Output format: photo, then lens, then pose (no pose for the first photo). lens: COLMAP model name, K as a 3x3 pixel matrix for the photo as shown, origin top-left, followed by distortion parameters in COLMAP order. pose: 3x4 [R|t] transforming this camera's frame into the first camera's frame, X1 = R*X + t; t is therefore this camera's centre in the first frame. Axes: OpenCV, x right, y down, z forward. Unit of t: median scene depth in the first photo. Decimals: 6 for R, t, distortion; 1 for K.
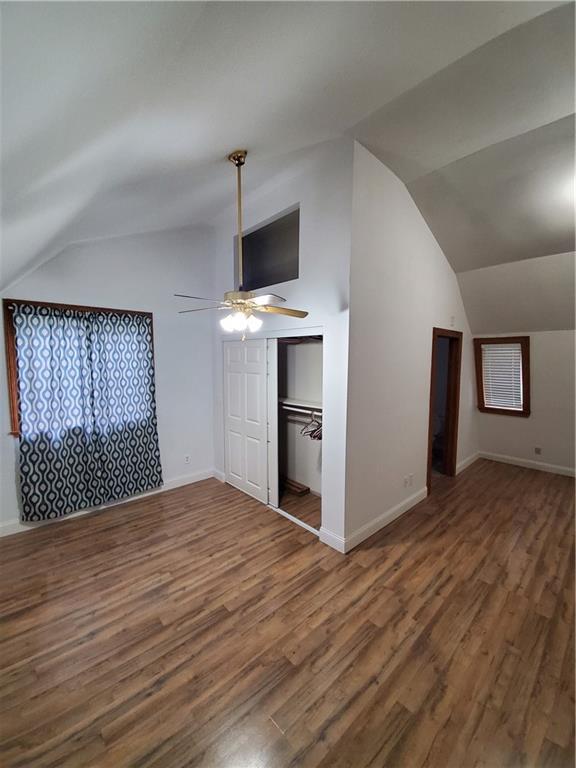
lens RADIAL K [[306.0, 0, 291.1], [0, 306.0, 384.4], [0, 0, 1]] dist [0.001513, -0.011122]
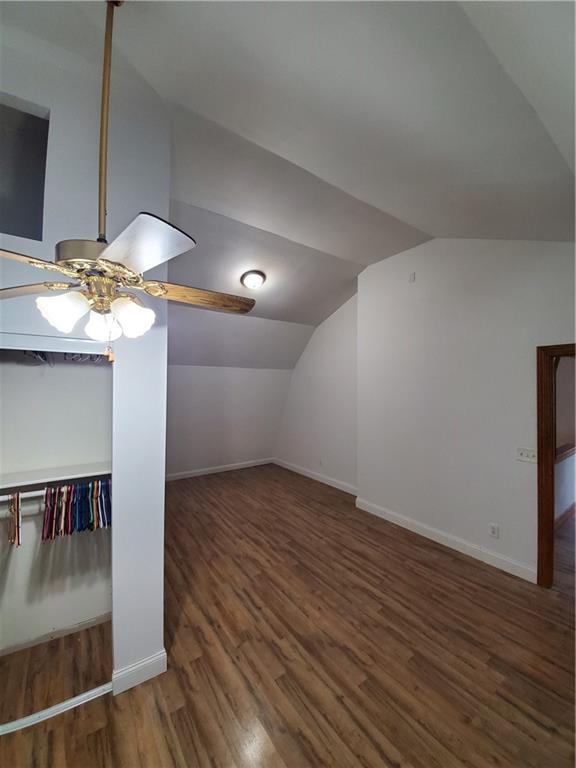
lens RADIAL K [[306.0, 0, 291.1], [0, 306.0, 384.4], [0, 0, 1]] dist [0.001513, -0.011122]
pose [[0.124948, -0.002230, 0.992161, -0.550438], [0.078788, 0.996862, -0.007681, -0.081224], [-0.989030, 0.079130, 0.124732, 0.667988]]
